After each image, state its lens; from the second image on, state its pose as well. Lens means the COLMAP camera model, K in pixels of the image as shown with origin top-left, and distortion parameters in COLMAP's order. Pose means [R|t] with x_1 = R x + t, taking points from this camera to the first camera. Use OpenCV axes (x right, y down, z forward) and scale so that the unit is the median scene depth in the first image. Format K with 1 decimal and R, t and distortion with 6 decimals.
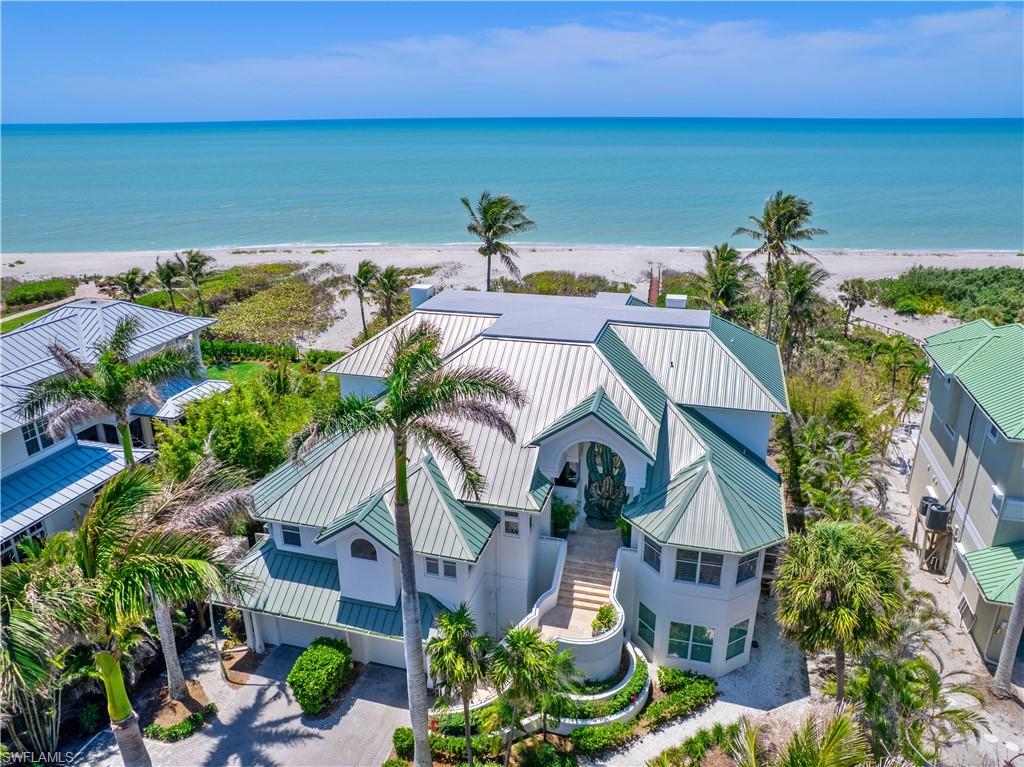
lens RADIAL K [[723.3, 0, 508.5], [0, 723.3, 372.8], [0, 0, 1]] dist [-0.070451, 0.003348]
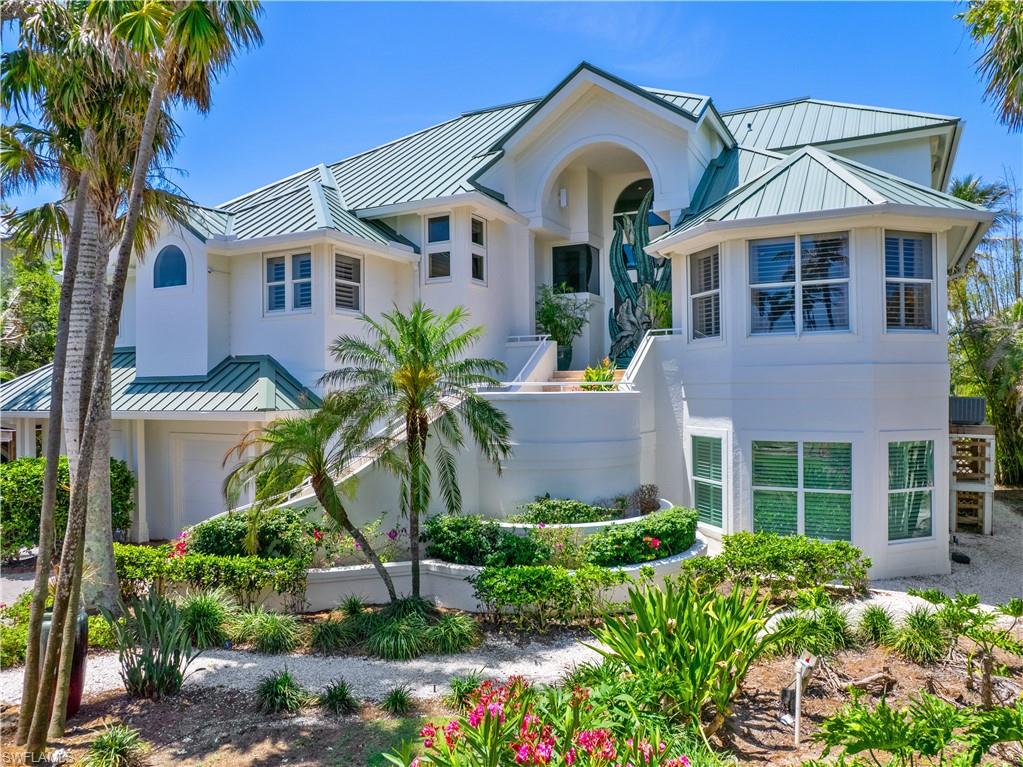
lens RADIAL K [[722.6, 0, 508.0], [0, 722.6, 372.8], [0, 0, 1]] dist [-0.070451, 0.003348]
pose [[0.979851, 0.001655, -0.199725, 0.161415], [-0.070189, 0.939040, -0.336567, 0.462929], [0.186993, 0.343804, 0.920235, 0.519569]]
